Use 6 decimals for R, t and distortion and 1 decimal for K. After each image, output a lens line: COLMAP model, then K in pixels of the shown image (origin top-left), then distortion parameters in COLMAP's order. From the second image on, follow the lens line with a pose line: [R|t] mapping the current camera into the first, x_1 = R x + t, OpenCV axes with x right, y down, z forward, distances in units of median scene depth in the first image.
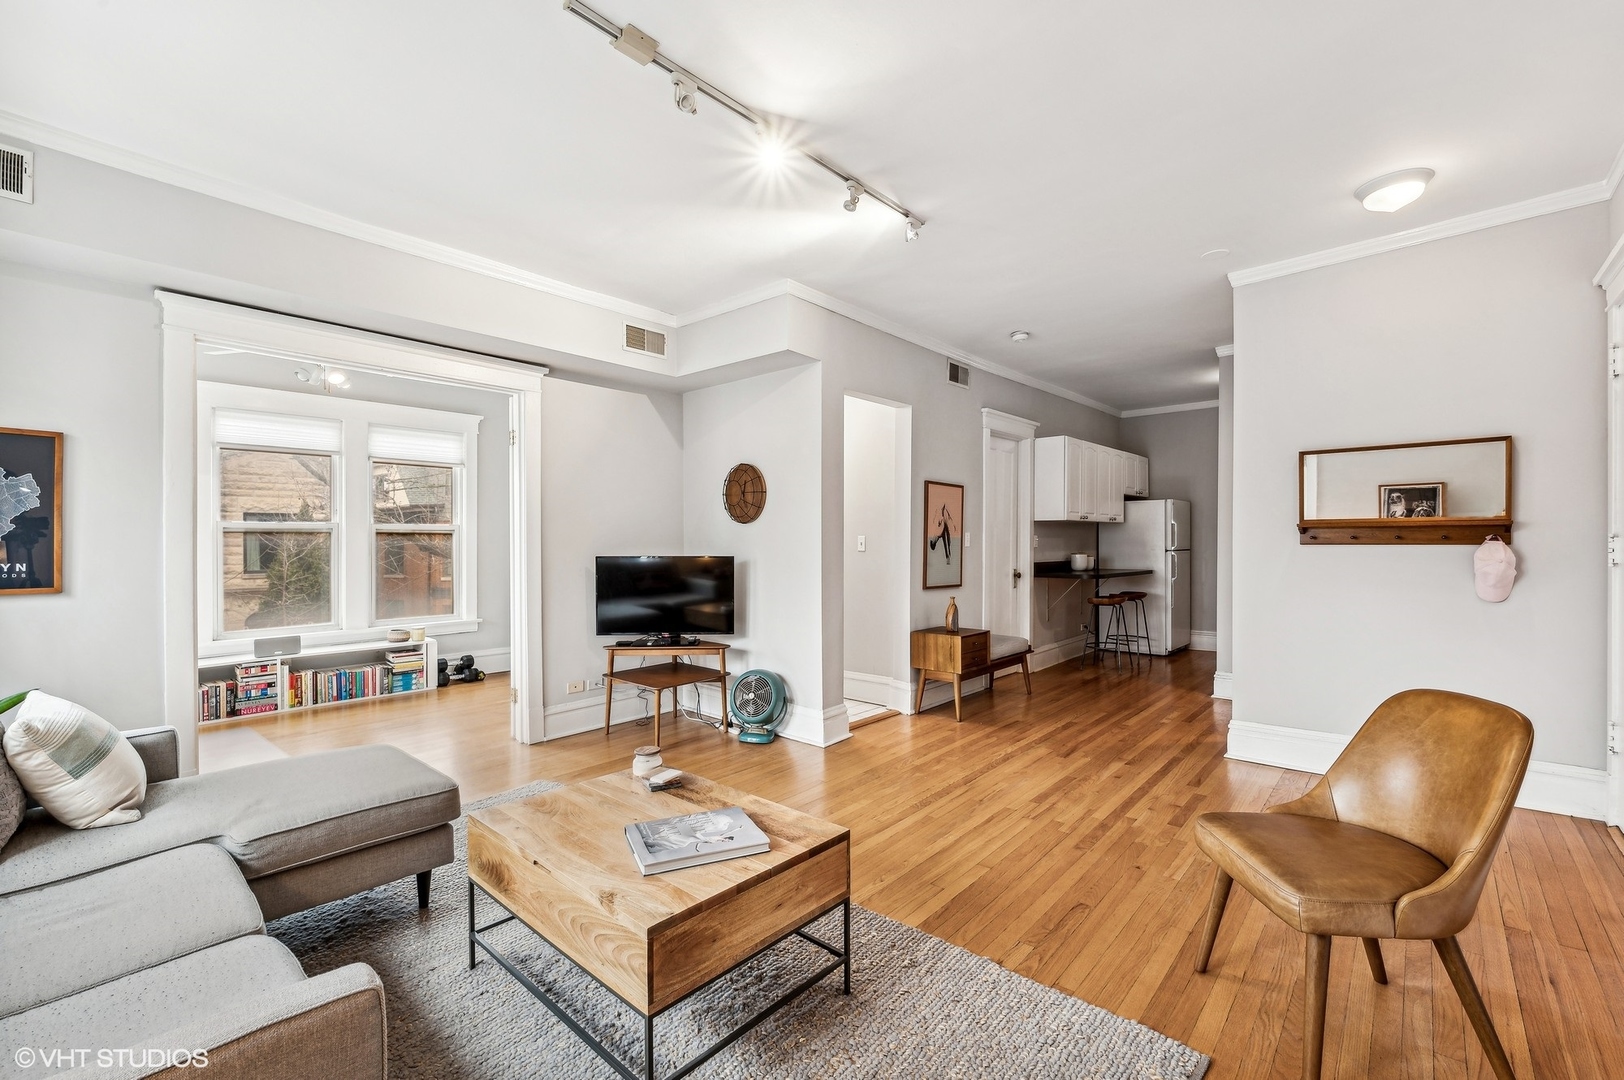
lens RADIAL K [[702.4, 0, 819.3], [0, 702.4, 543.2], [0, 0, 1]] dist [0.007650, -0.000098]
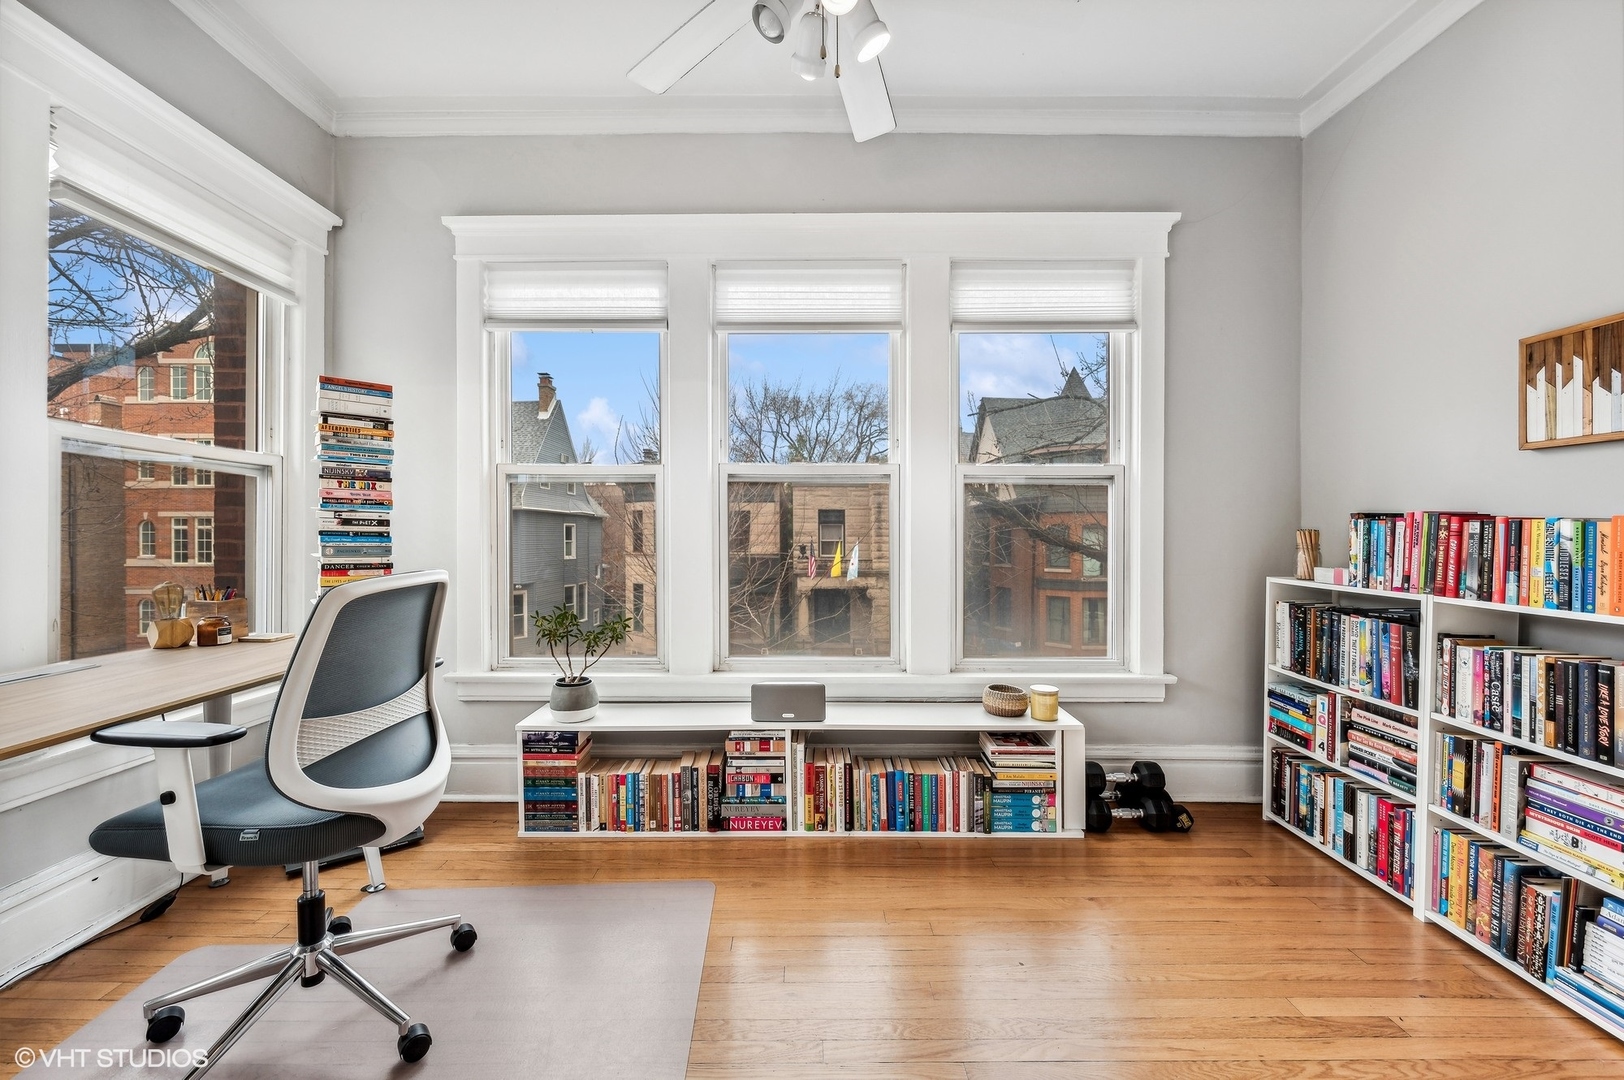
lens RADIAL K [[626.2, 0, 790.5], [0, 626.2, 537.9], [0, 0, 1]] dist [0.000464, -0.000086]
pose [[0.639699, 0.008181, -0.768582, -0.402991], [-0.004194, 0.999966, 0.007153, 0.023713], [0.768614, -0.001353, 0.639711, 0.680472]]
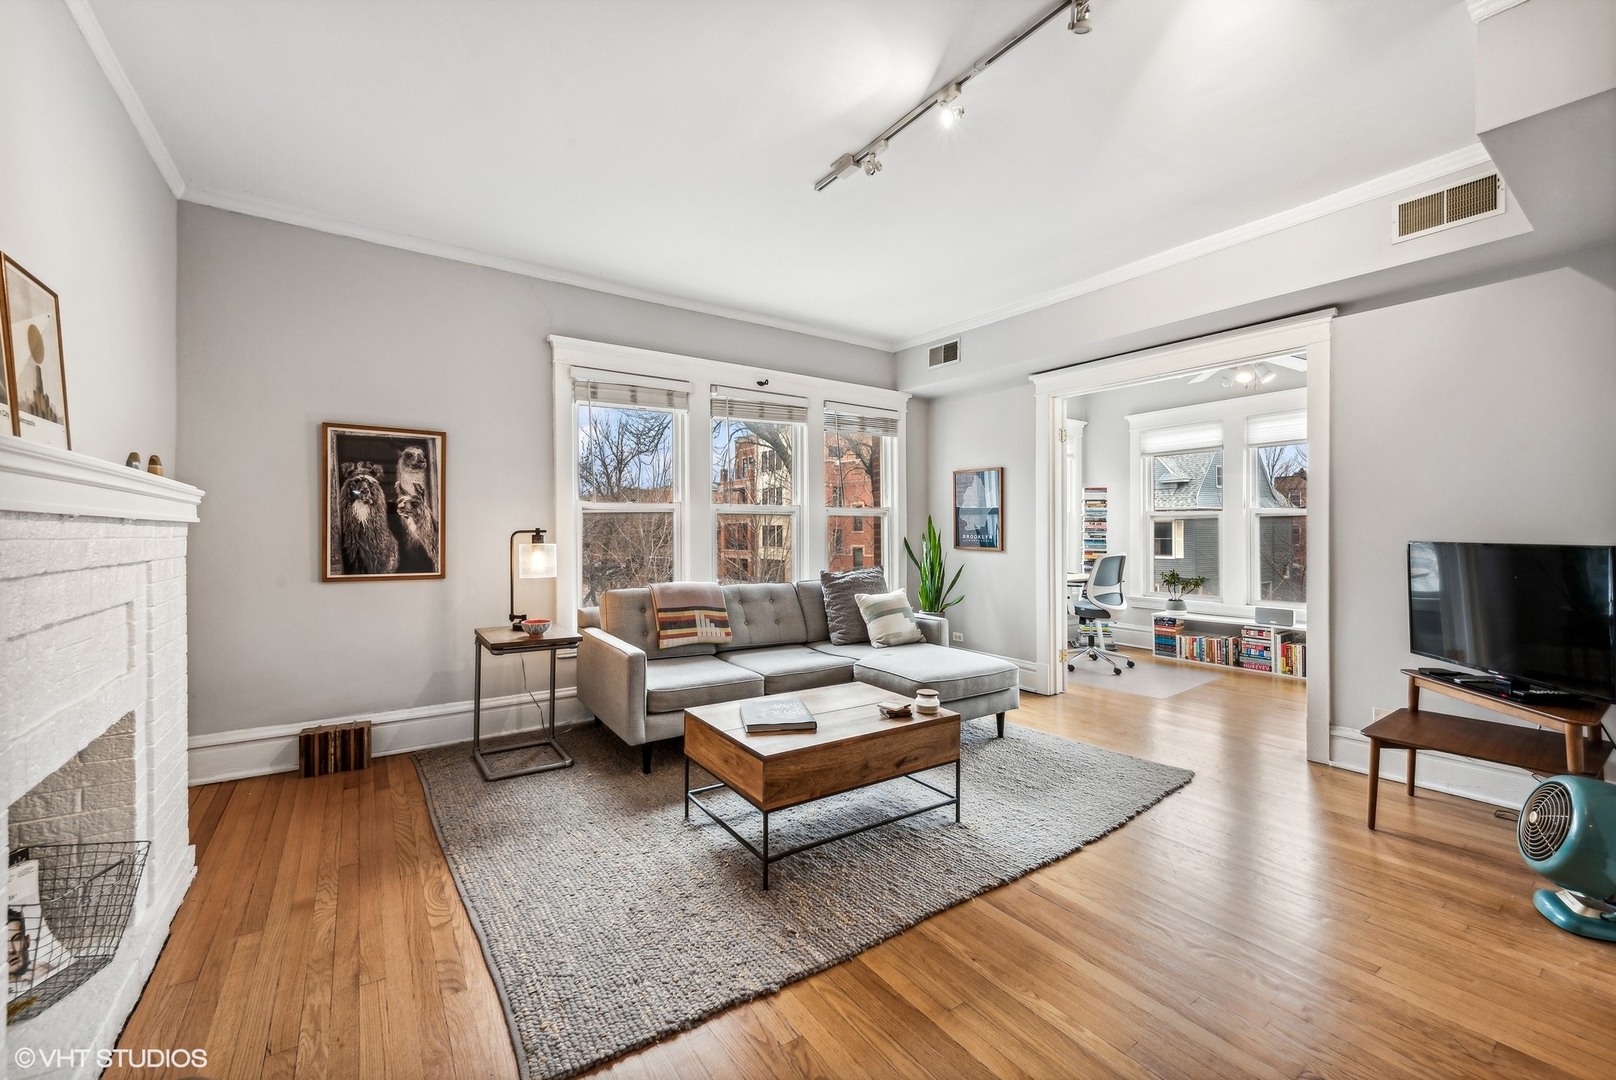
lens RADIAL K [[638.3, 0, 809.9], [0, 638.3, 530.4], [0, 0, 1]] dist [0.000786, -0.000157]
pose [[-0.267244, -0.002077, -0.963627, 0.410267], [-0.000502, 0.999998, -0.002016, 0.008475], [0.963629, -0.000055, -0.267245, 0.525865]]
